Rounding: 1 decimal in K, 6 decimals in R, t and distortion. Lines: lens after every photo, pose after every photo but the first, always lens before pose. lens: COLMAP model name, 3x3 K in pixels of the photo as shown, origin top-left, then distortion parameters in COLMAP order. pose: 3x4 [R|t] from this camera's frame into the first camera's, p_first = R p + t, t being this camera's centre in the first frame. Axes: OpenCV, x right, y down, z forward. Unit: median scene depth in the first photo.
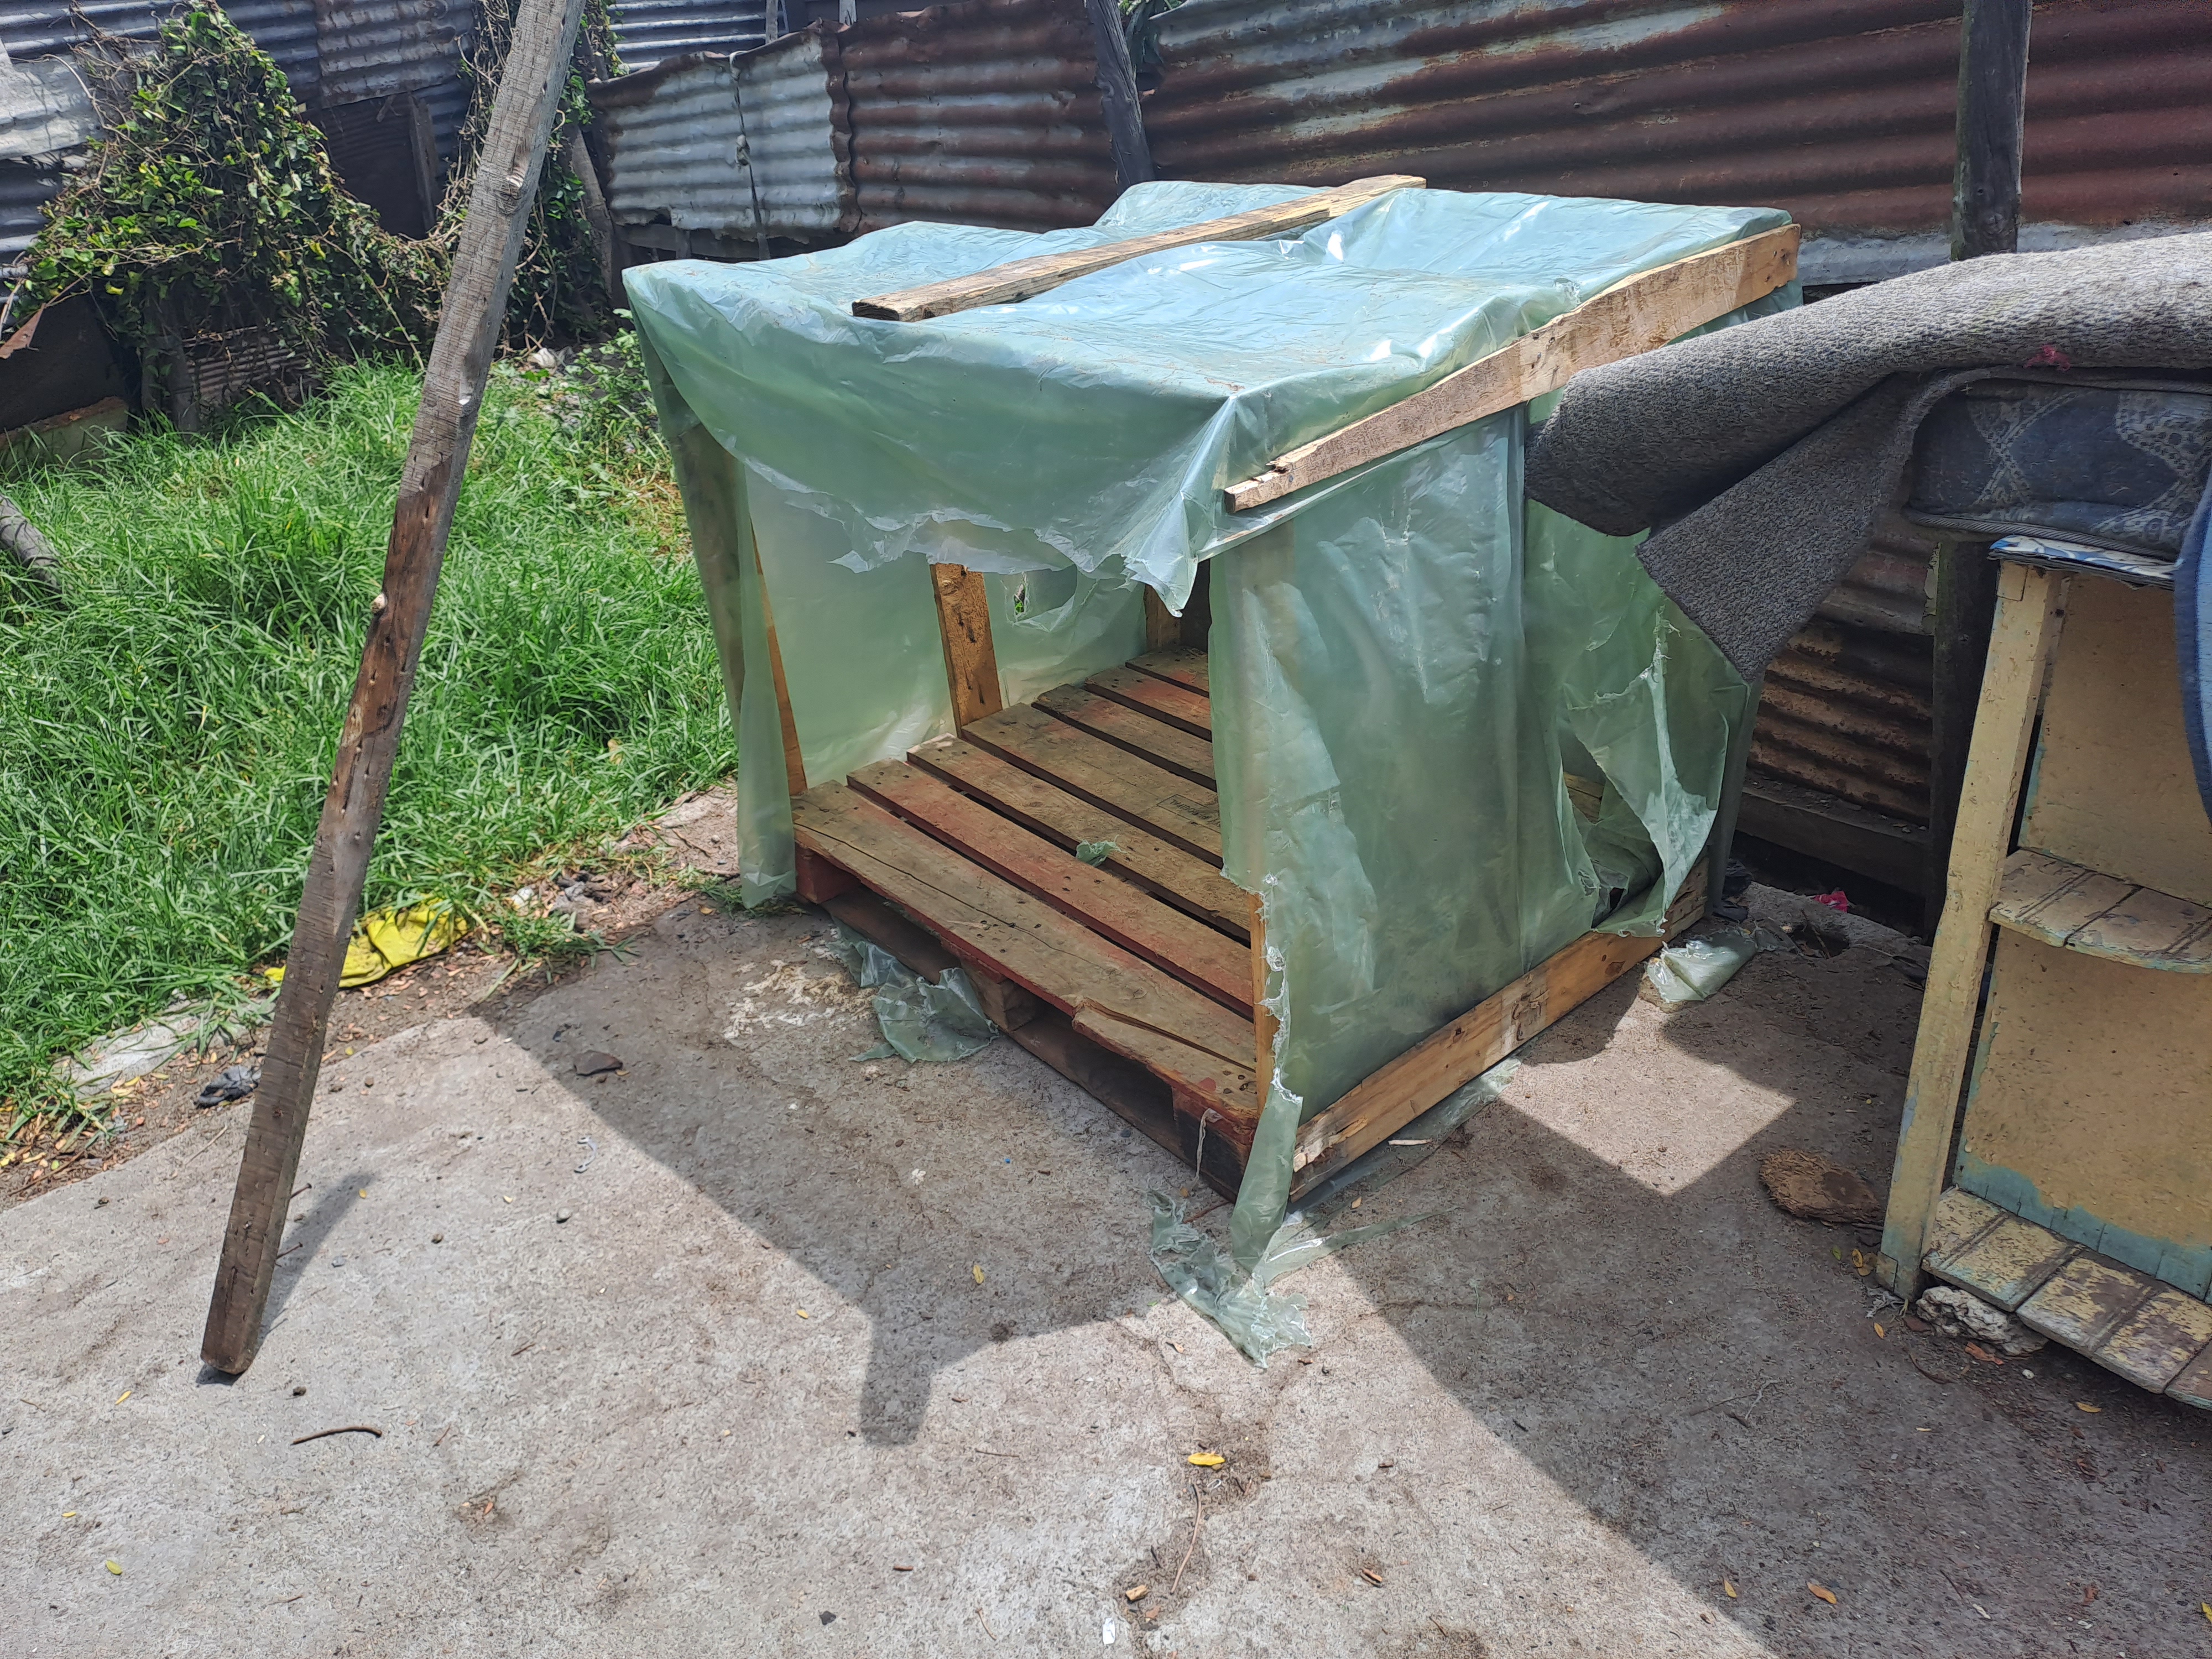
lens RADIAL K [[1624.0, 0, 1018.8], [0, 1624.0, 827.4], [0, 0, 1]] dist [0.136796, -0.223365]
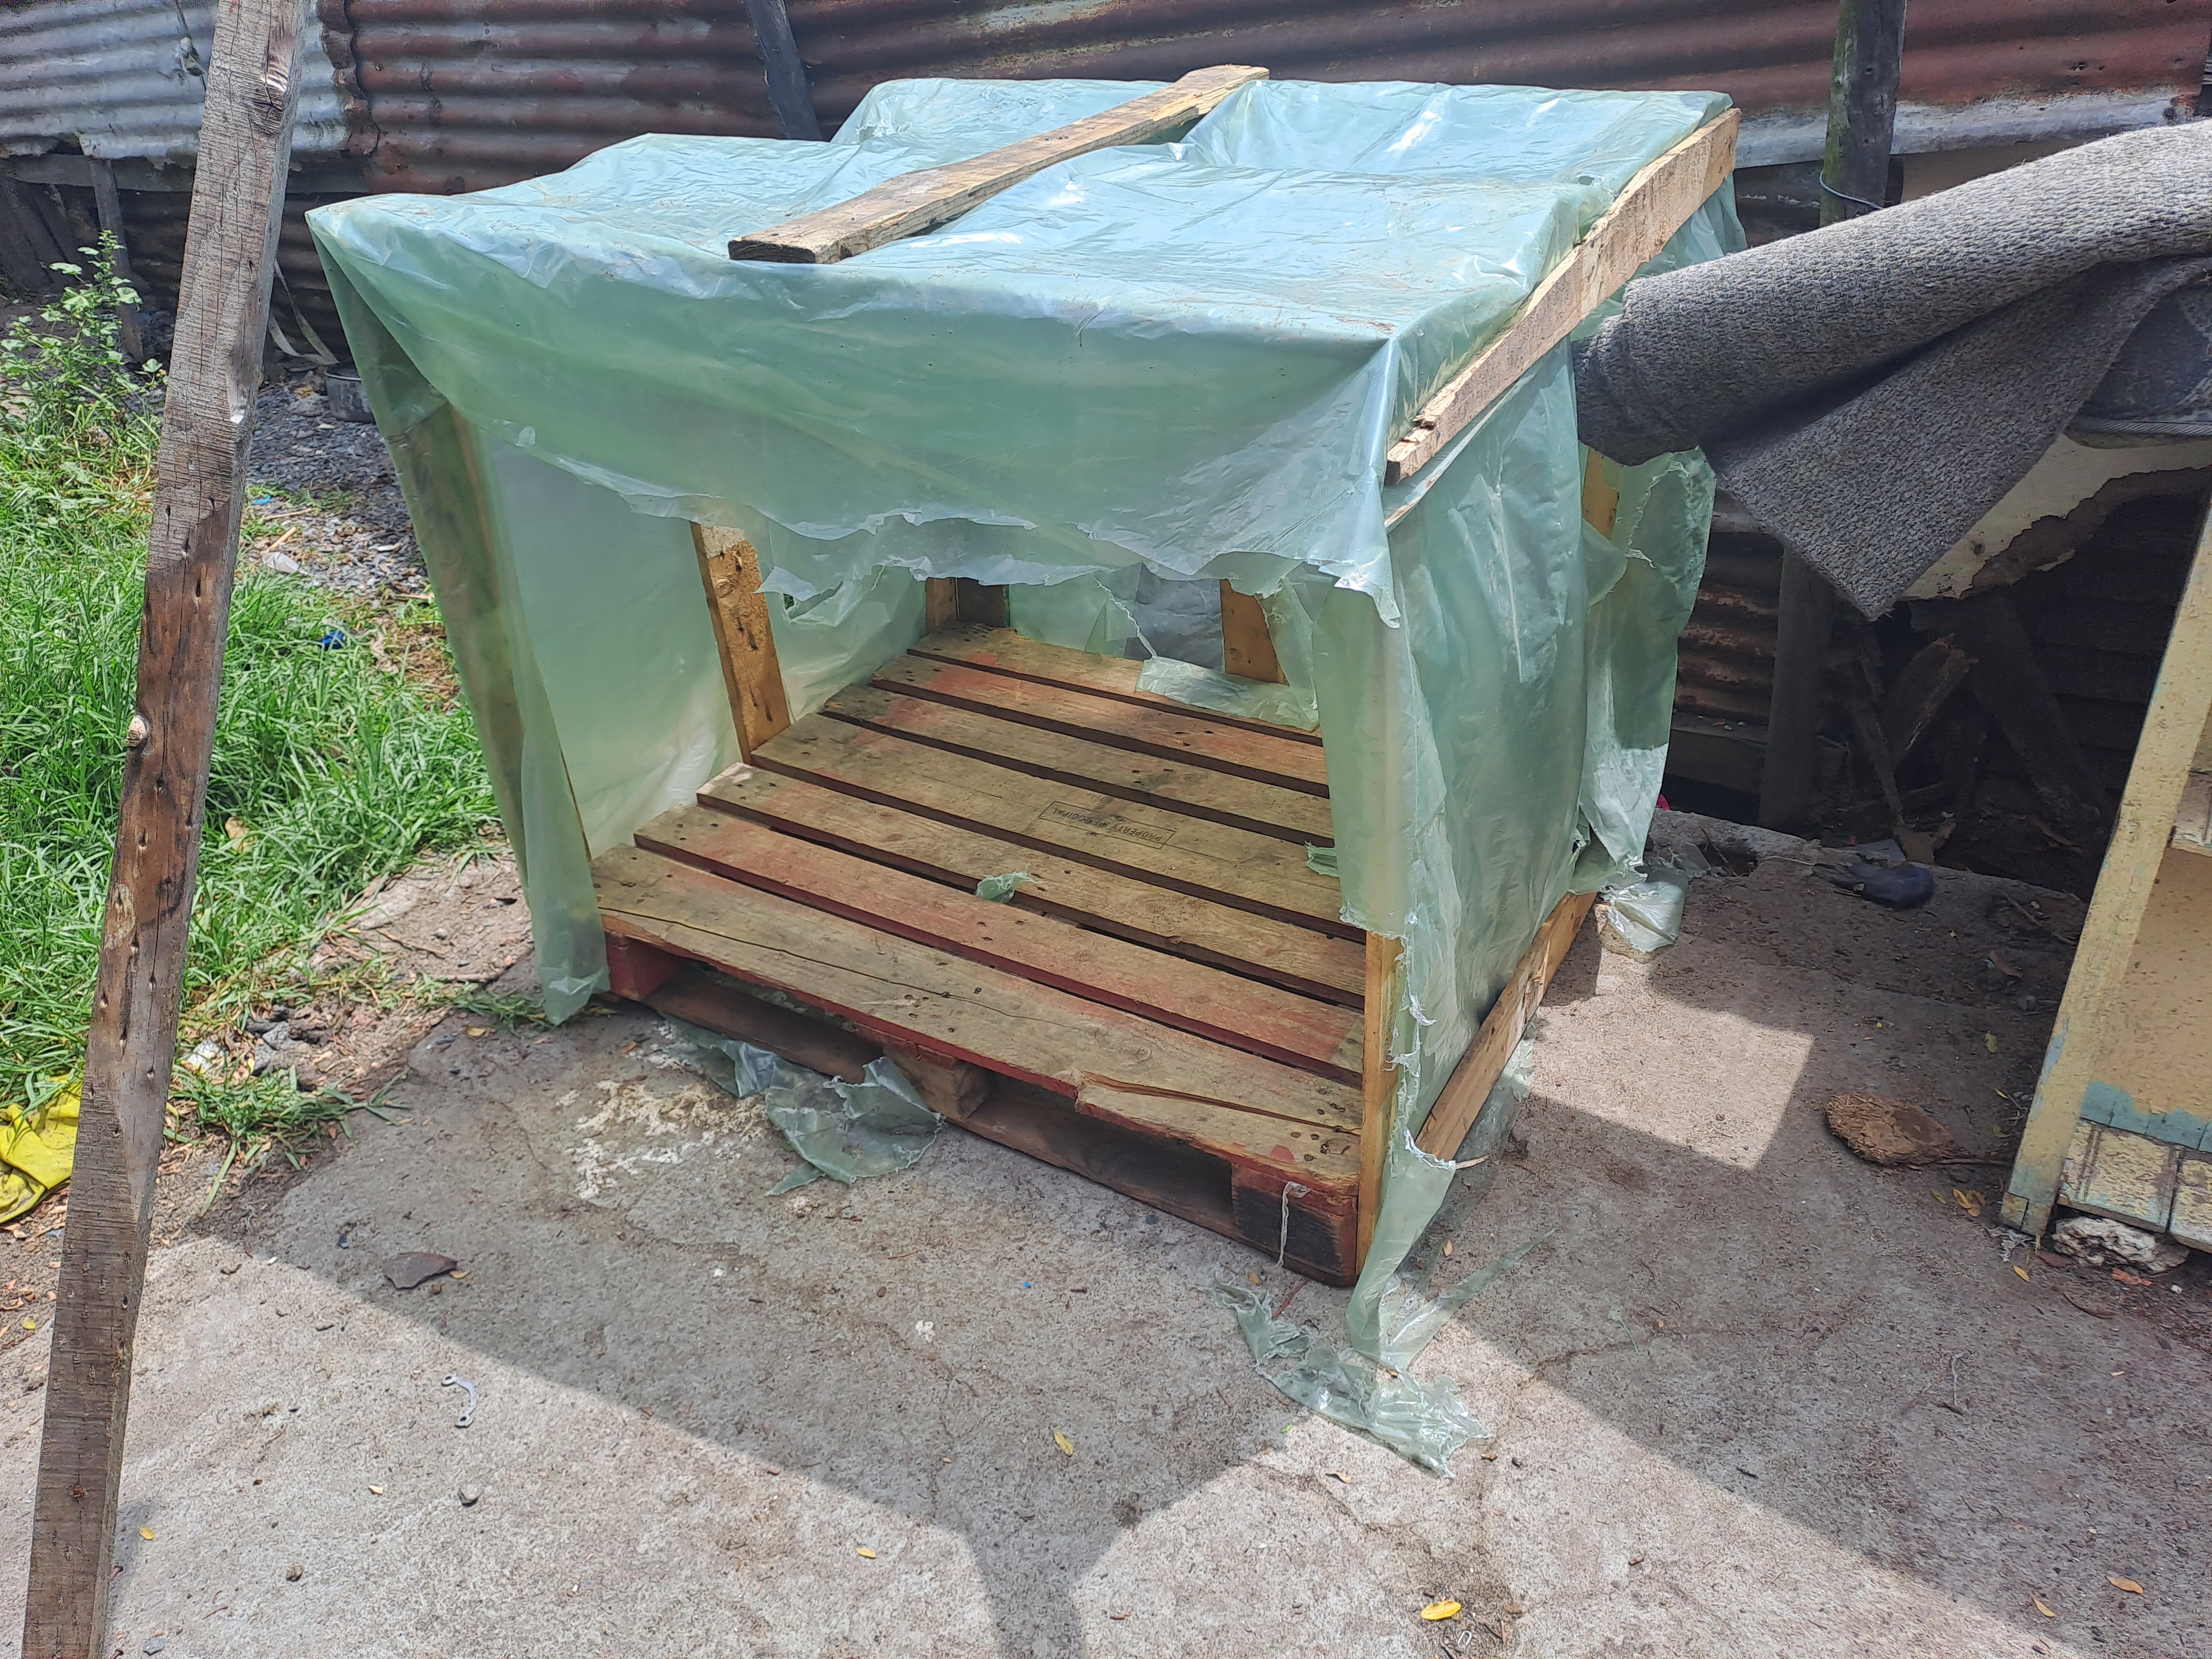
lens RADIAL K [[1661.1, 0, 1044.8], [0, 1661.1, 851.0], [0, 0, 1]] dist [0.068283, -0.067252]
pose [[0.940170, -0.157627, 0.302049, -0.219996], [0.142106, 0.987168, 0.072839, -0.073374], [-0.309655, -0.025558, 0.950506, 0.203174]]
